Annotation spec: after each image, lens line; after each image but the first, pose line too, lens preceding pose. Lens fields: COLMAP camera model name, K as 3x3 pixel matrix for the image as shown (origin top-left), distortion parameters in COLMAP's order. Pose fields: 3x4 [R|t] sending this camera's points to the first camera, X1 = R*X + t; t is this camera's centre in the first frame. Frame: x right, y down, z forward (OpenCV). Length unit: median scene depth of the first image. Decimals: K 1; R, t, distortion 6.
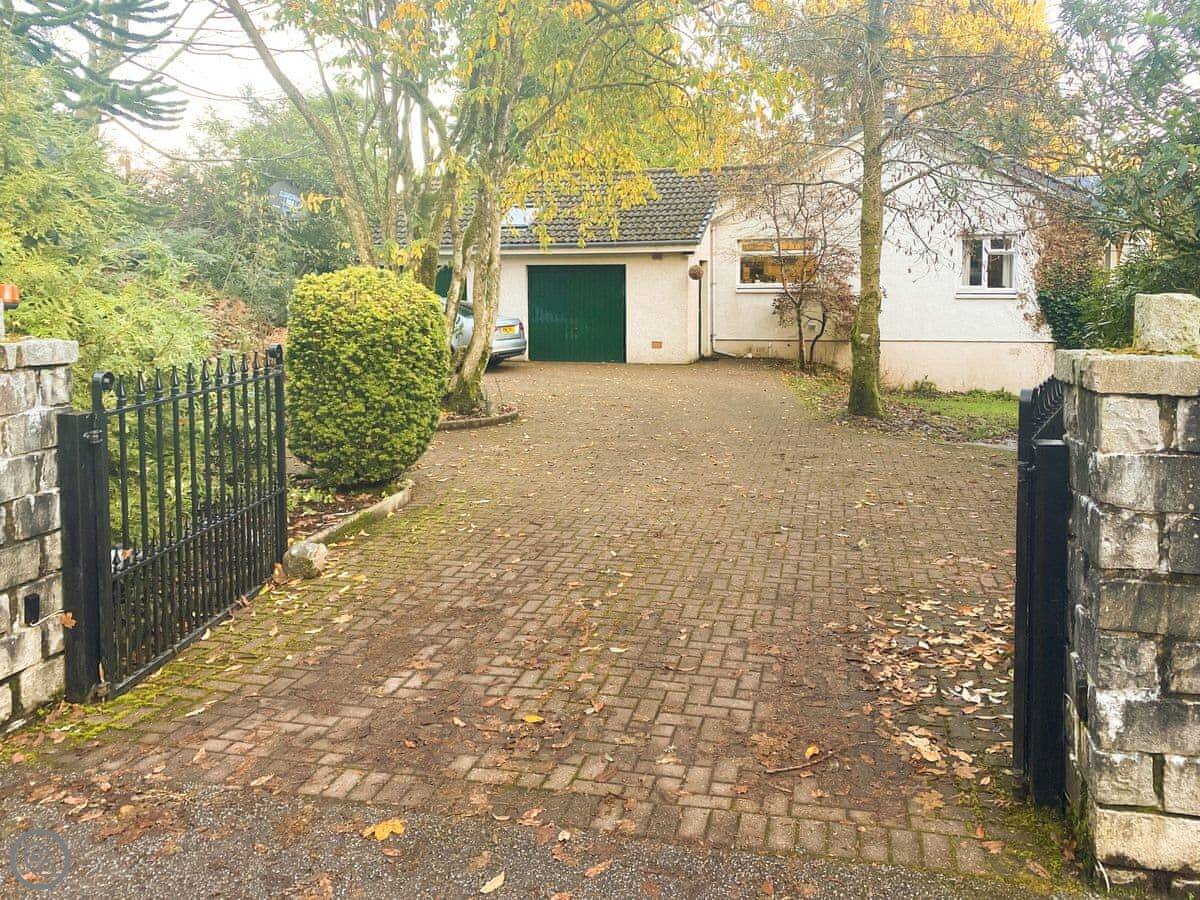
lens RADIAL K [[1280.4, 0, 556.1], [0, 1280.4, 423.2], [0, 0, 1]] dist [0.263958, -1.026036]
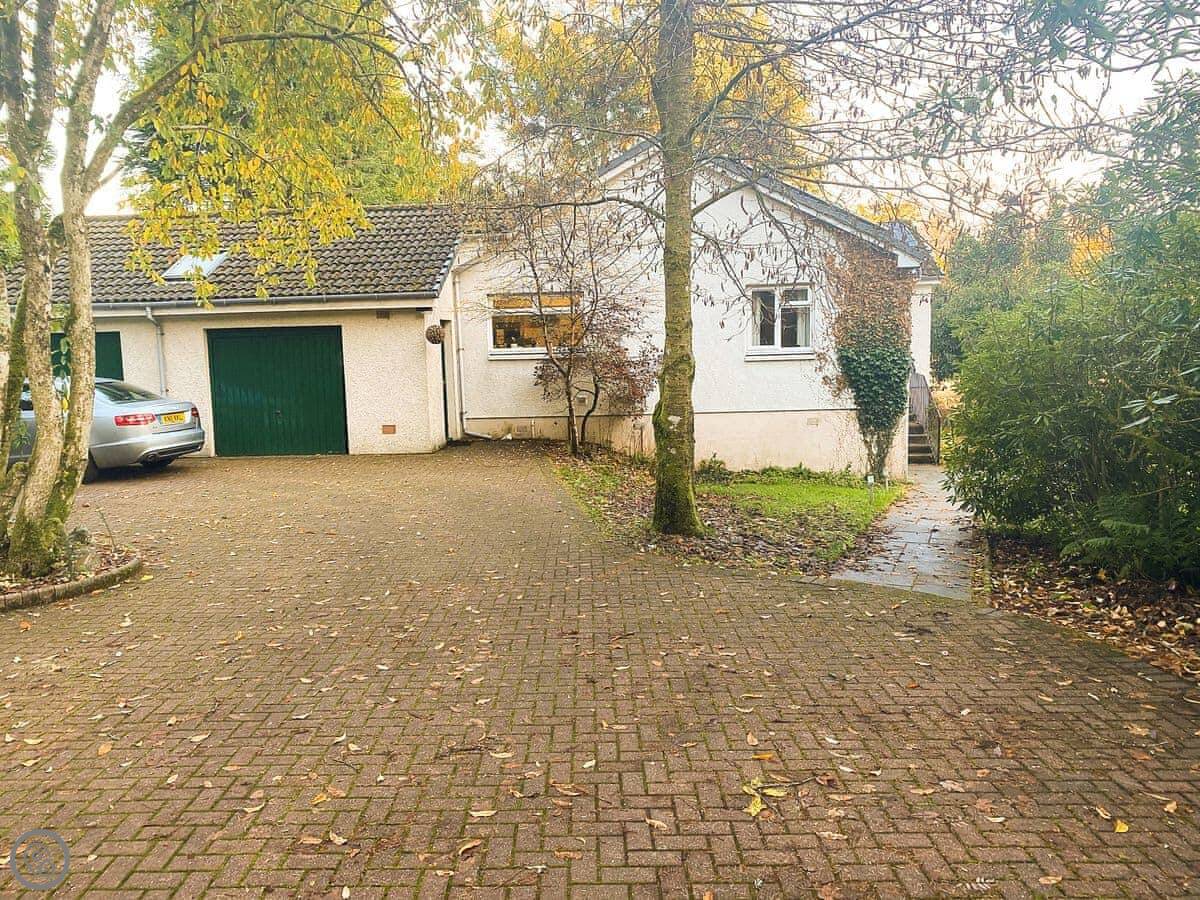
lens RADIAL K [[1280.4, 0, 556.1], [0, 1280.4, 423.2], [0, 0, 1]] dist [0.263958, -1.026036]
pose [[0.981934, -0.034802, 0.185997, 0.033148], [0.044543, 0.997832, -0.048449, -0.022841], [-0.183908, 0.055859, 0.981355, 0.225810]]
